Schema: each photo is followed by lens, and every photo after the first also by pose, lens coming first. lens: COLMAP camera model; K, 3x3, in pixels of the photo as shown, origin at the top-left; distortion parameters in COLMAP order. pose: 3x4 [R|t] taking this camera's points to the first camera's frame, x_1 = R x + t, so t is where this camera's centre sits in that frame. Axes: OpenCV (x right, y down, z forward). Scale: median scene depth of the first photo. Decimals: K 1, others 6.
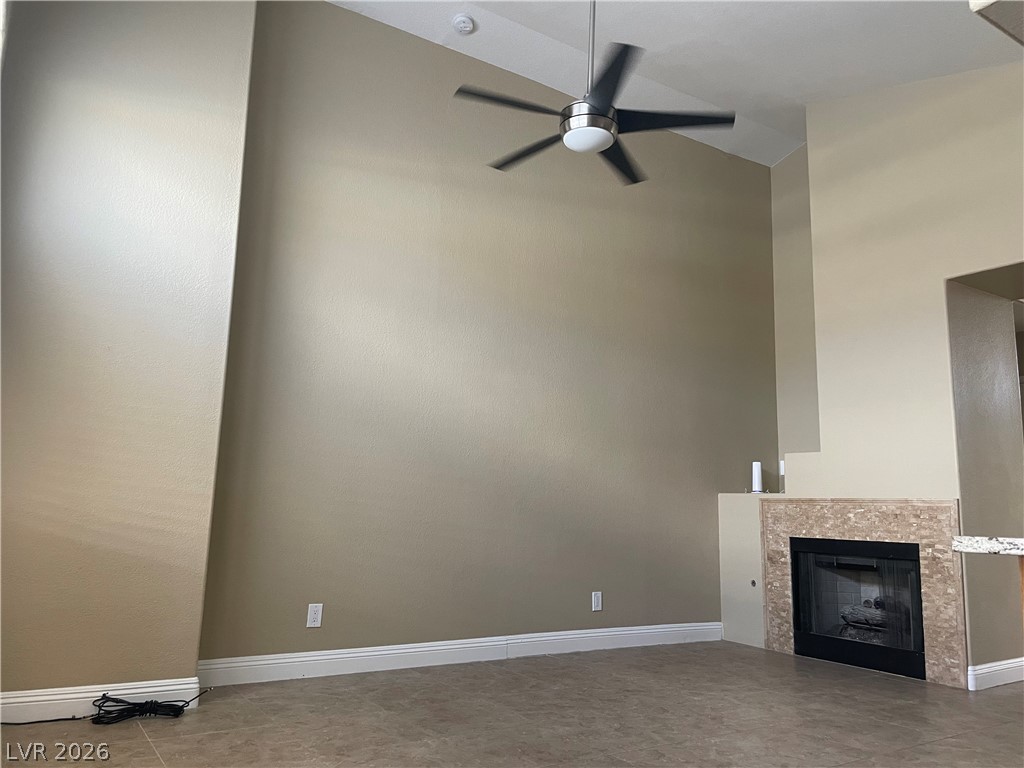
lens RADIAL K [[780.3, 0, 512.0], [0, 780.3, 384.0], [0, 0, 1]] dist [0.002904, 0.000816]
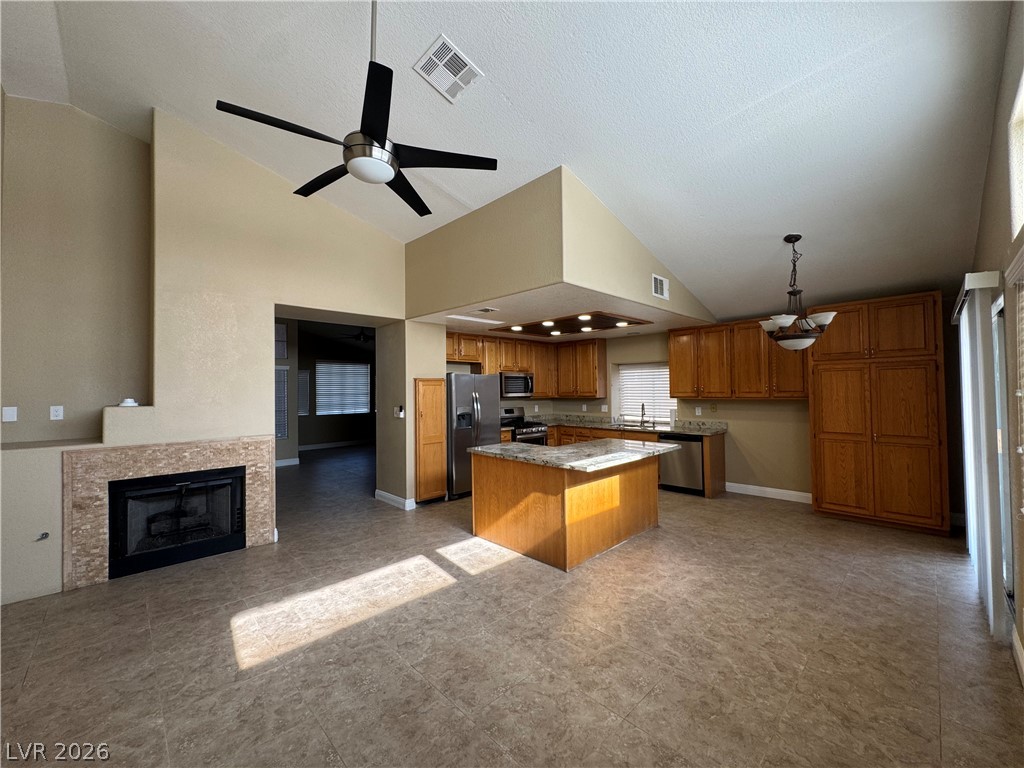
lens RADIAL K [[409.0, 0, 512.0], [0, 409.0, 384.0], [0, 0, 1]] dist [0.001589, -0.000067]
pose [[-0.193060, -0.006905, 0.981163, -0.362947], [-0.148926, 0.988596, -0.022346, -0.019295], [-0.969819, -0.150435, -0.191886, 0.600461]]
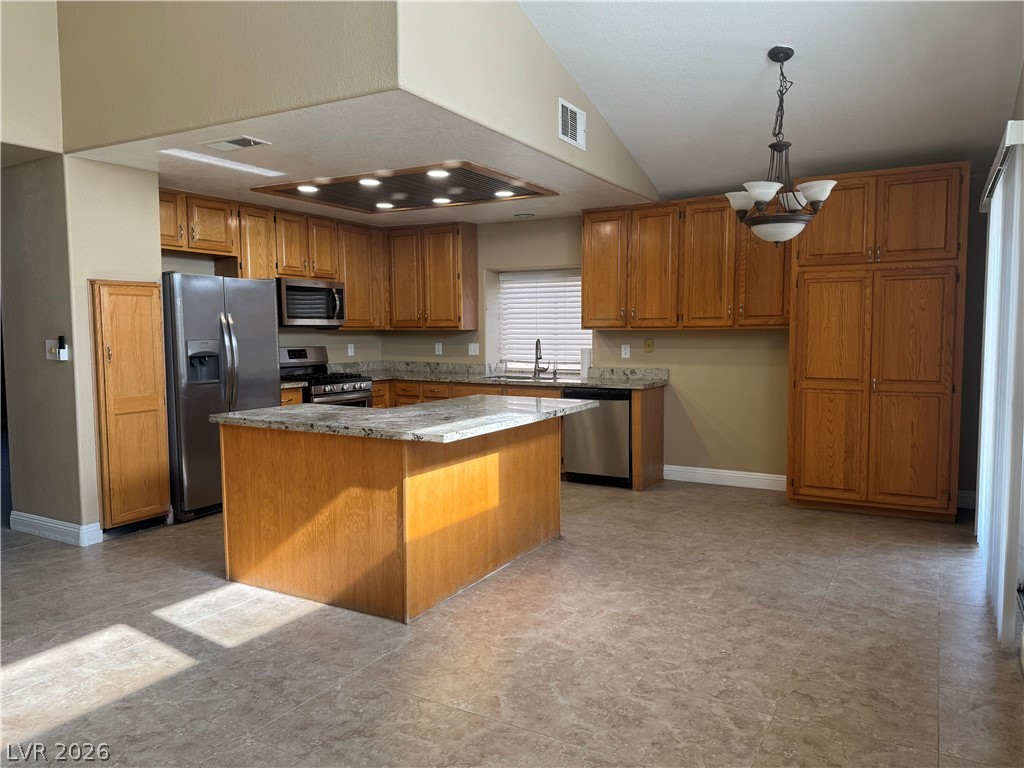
lens RADIAL K [[736.6, 0, 512.0], [0, 736.6, 384.0], [0, 0, 1]] dist [0.049557, -0.060930]
pose [[-0.452493, -0.095262, 0.886665, -0.355263], [-0.148793, 0.988405, 0.030259, -0.004107], [-0.879267, -0.118237, -0.461421, 0.595879]]
